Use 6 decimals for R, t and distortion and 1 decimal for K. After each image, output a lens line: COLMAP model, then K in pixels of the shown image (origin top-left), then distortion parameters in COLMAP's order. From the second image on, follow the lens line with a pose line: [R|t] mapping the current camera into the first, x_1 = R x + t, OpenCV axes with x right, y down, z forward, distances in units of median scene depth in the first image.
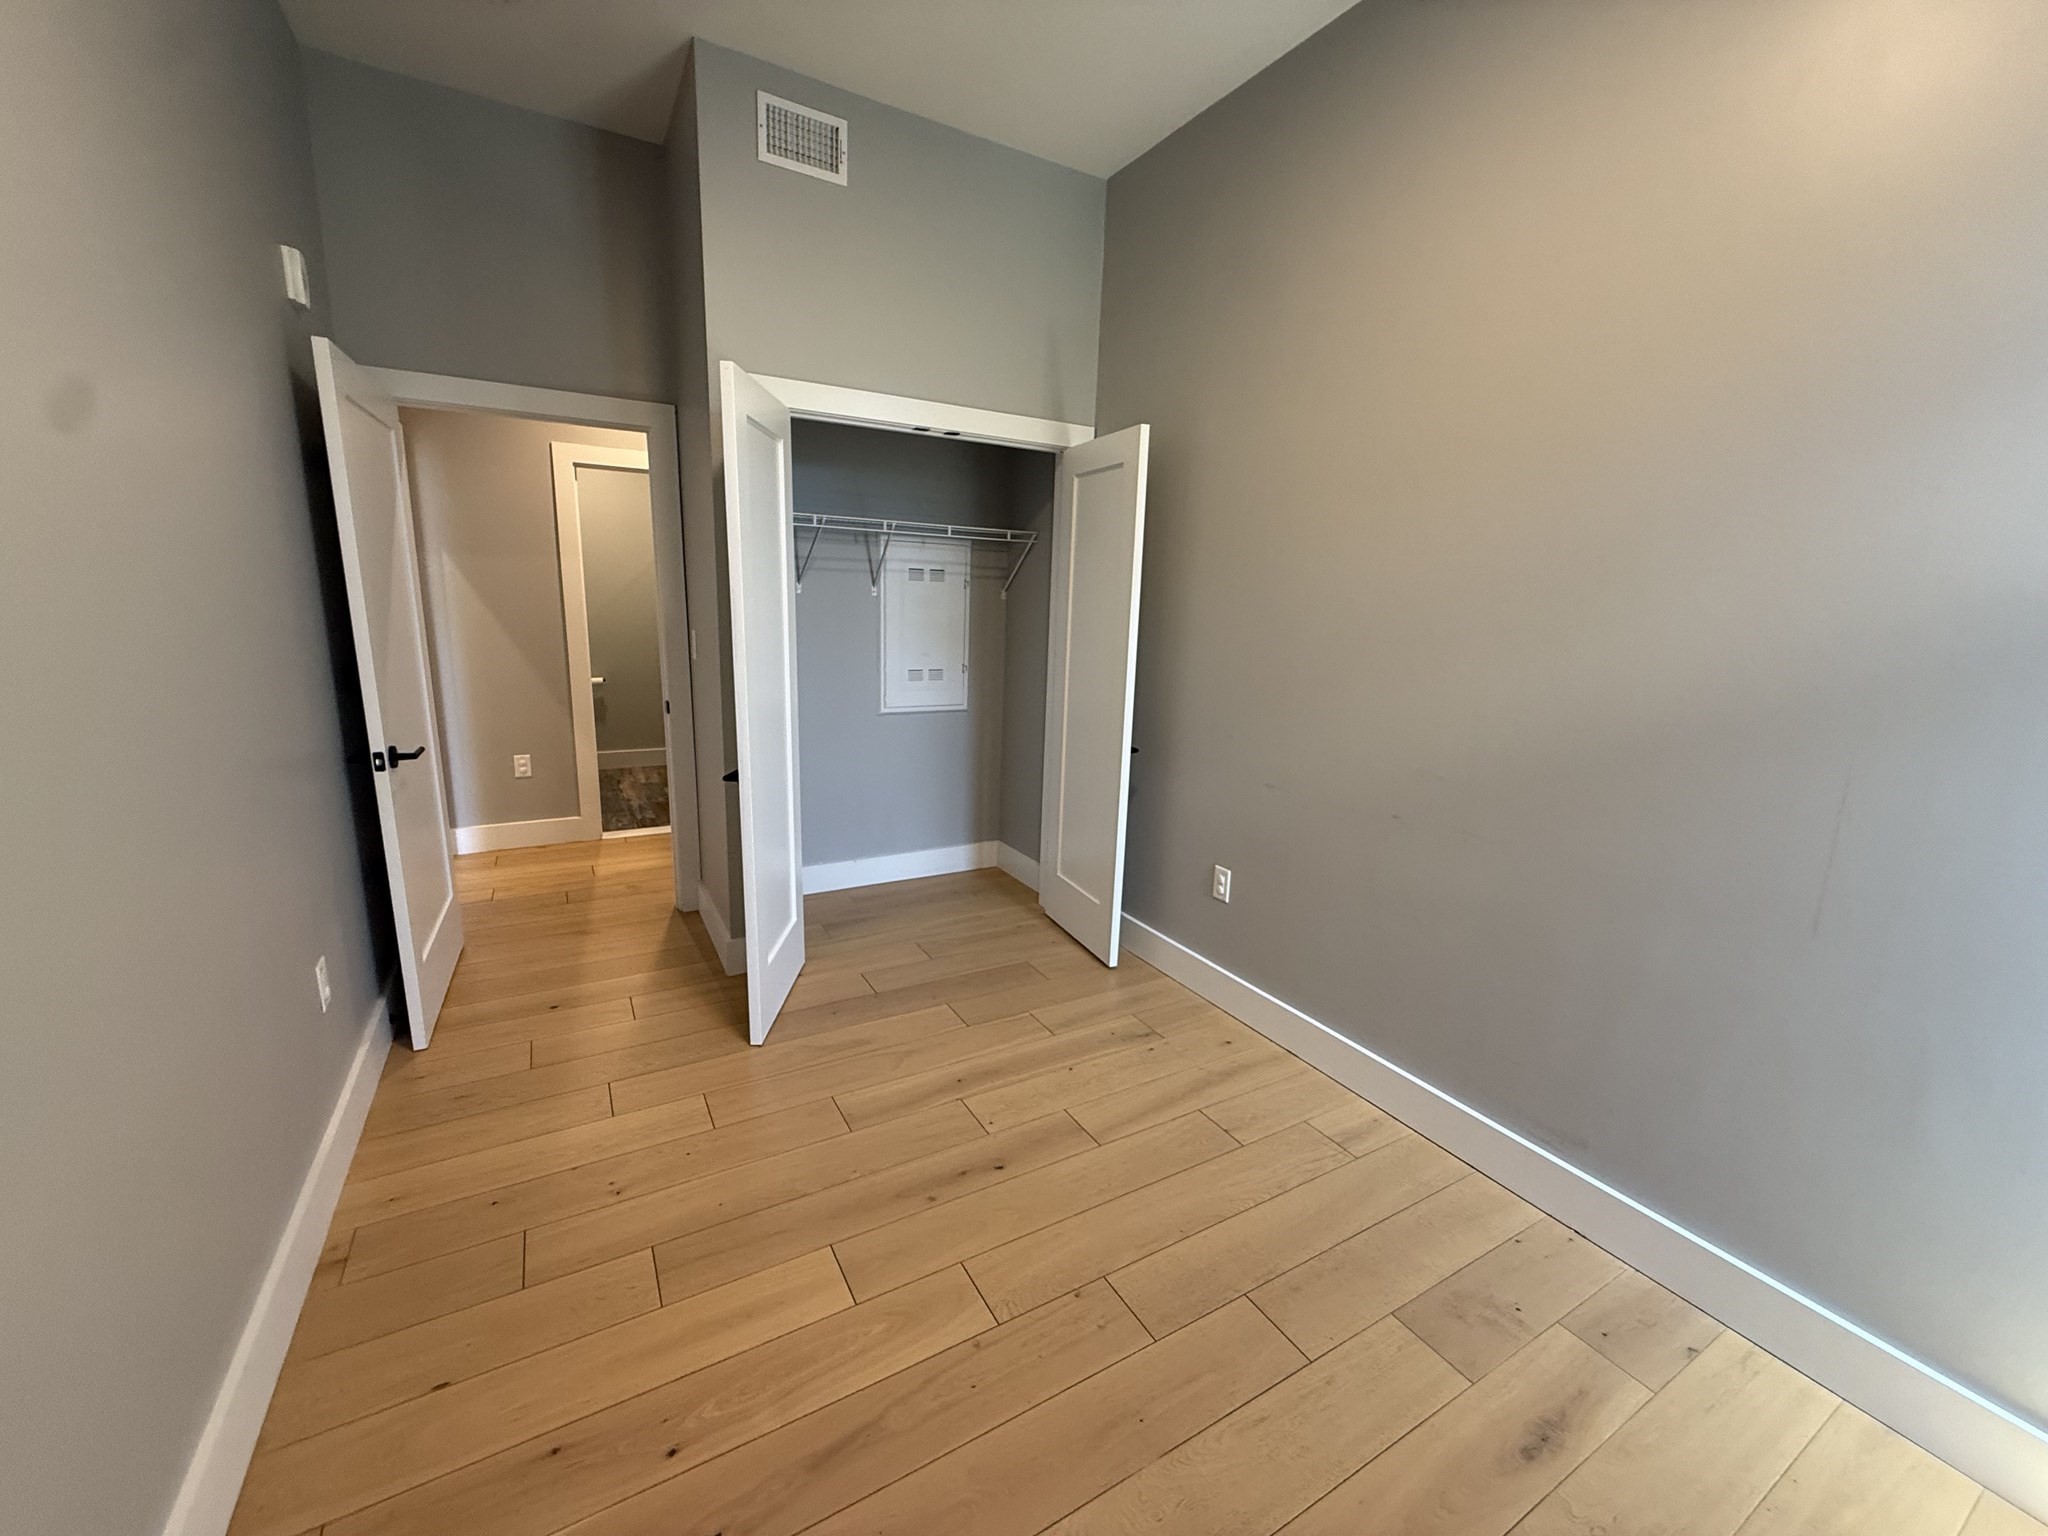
lens RADIAL K [[813.2, 0, 1029.7], [0, 813.2, 770.4], [0, 0, 1]] dist [-0.000677, 0.000148]
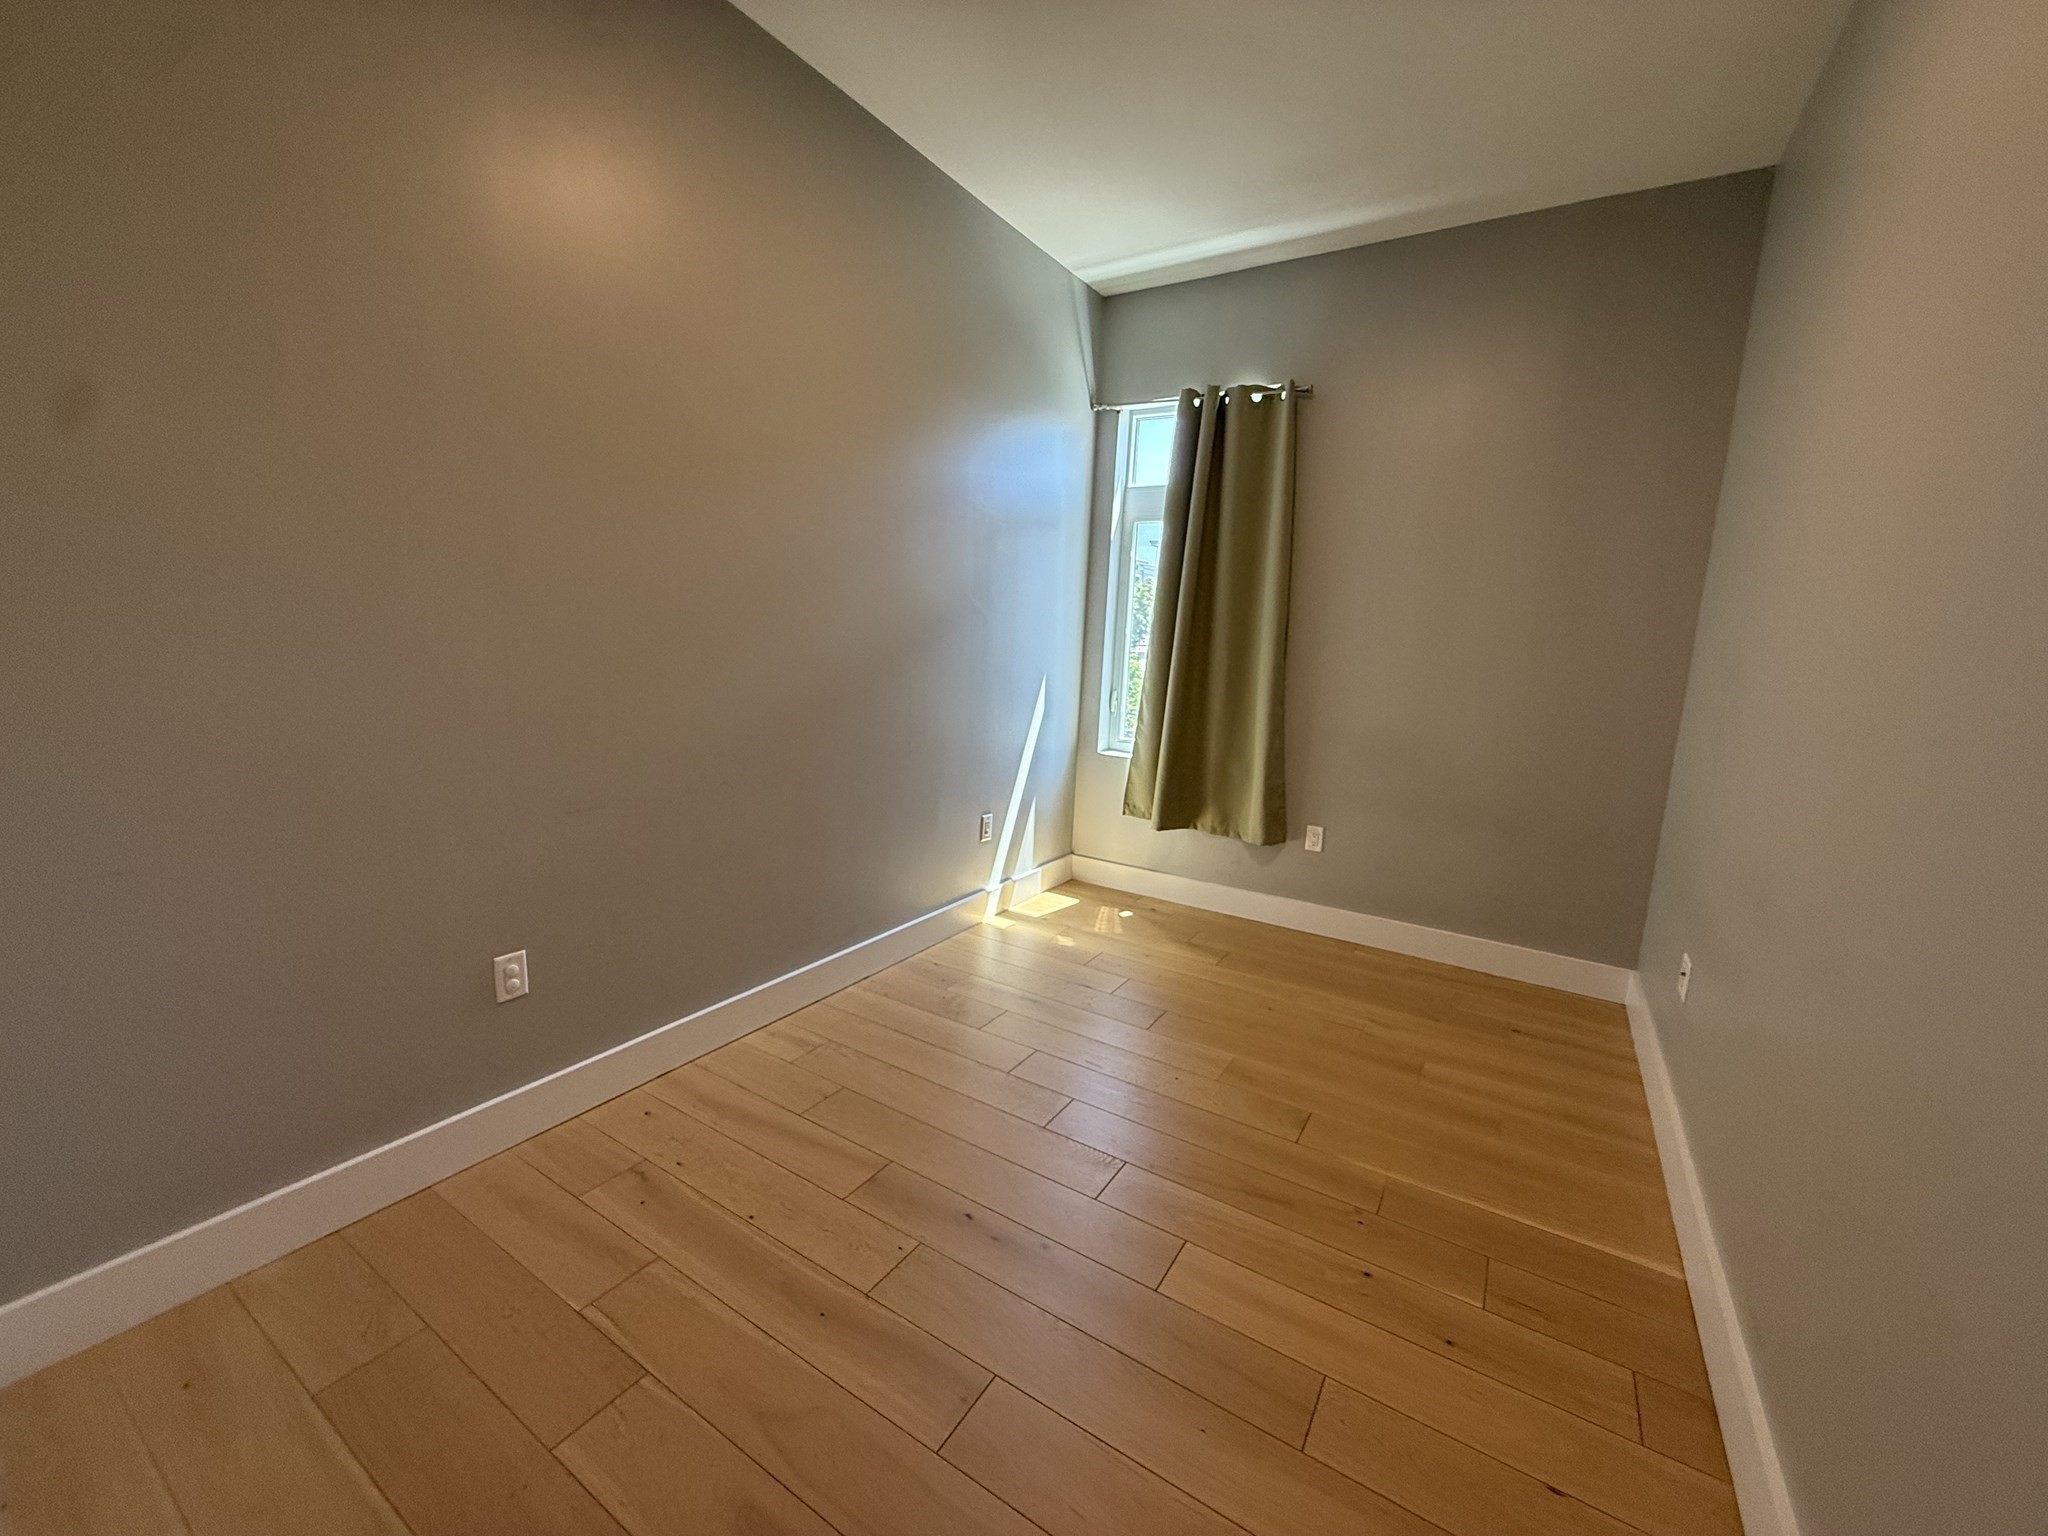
lens RADIAL K [[813.2, 0, 1031.9], [0, 813.2, 767.7], [0, 0, 1]] dist [-0.000677, 0.000148]
pose [[-0.461739, -0.192121, 0.865960, -0.632355], [0.133742, 0.950022, 0.282083, -0.195801], [-0.876875, 0.246064, -0.412968, 0.985798]]
